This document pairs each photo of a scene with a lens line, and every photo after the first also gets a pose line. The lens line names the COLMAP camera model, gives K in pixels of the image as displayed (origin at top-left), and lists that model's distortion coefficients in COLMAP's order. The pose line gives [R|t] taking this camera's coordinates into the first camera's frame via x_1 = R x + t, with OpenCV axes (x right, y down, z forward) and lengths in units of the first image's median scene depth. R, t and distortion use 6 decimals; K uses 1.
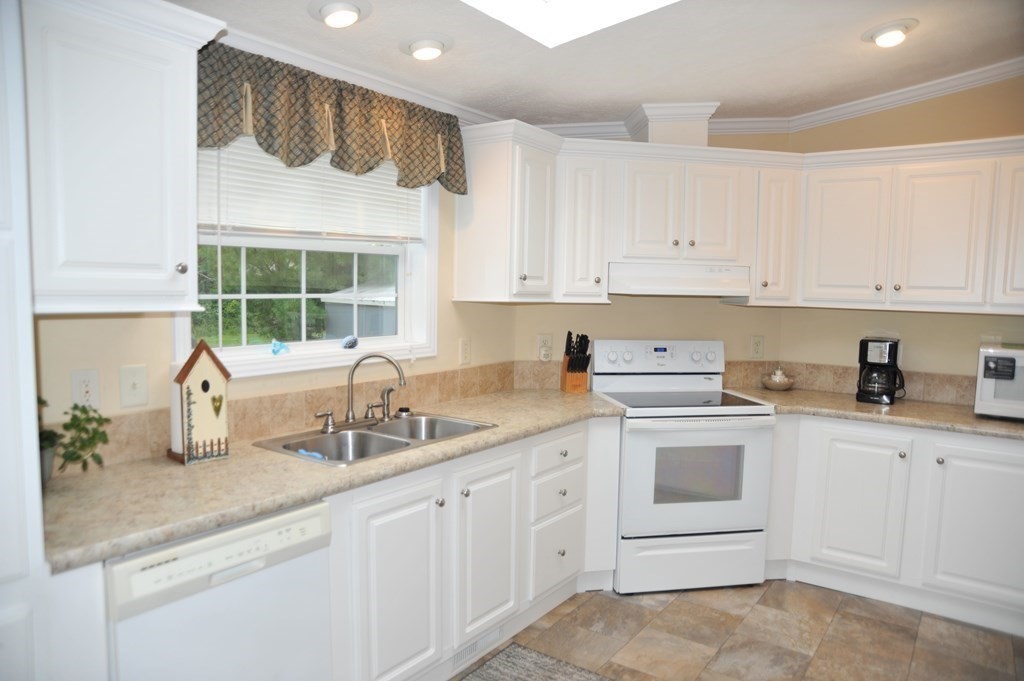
lens RADIAL K [[699.7, 0, 504.5], [0, 699.7, 344.8], [0, 0, 1]] dist [-0.134326, 0.106829]
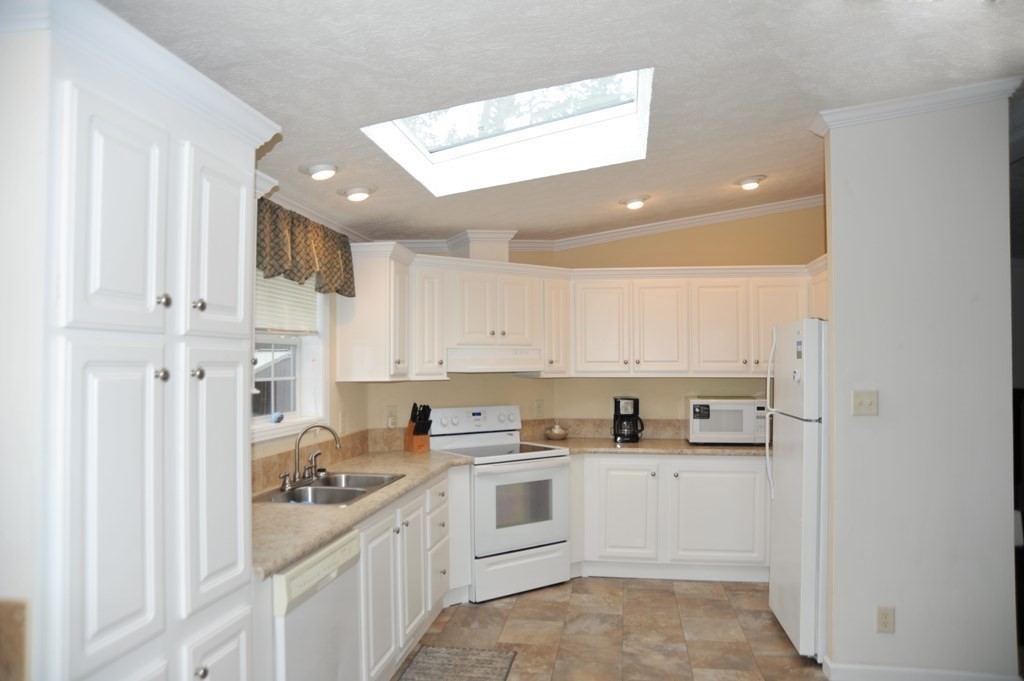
lens RADIAL K [[699.7, 0, 504.5], [0, 699.7, 344.8], [0, 0, 1]] dist [-0.134326, 0.106829]
pose [[0.897398, -0.009195, 0.441127, -0.353240], [0.057079, 0.993801, -0.095401, 0.006690], [-0.437515, 0.110792, 0.892360, -0.233580]]
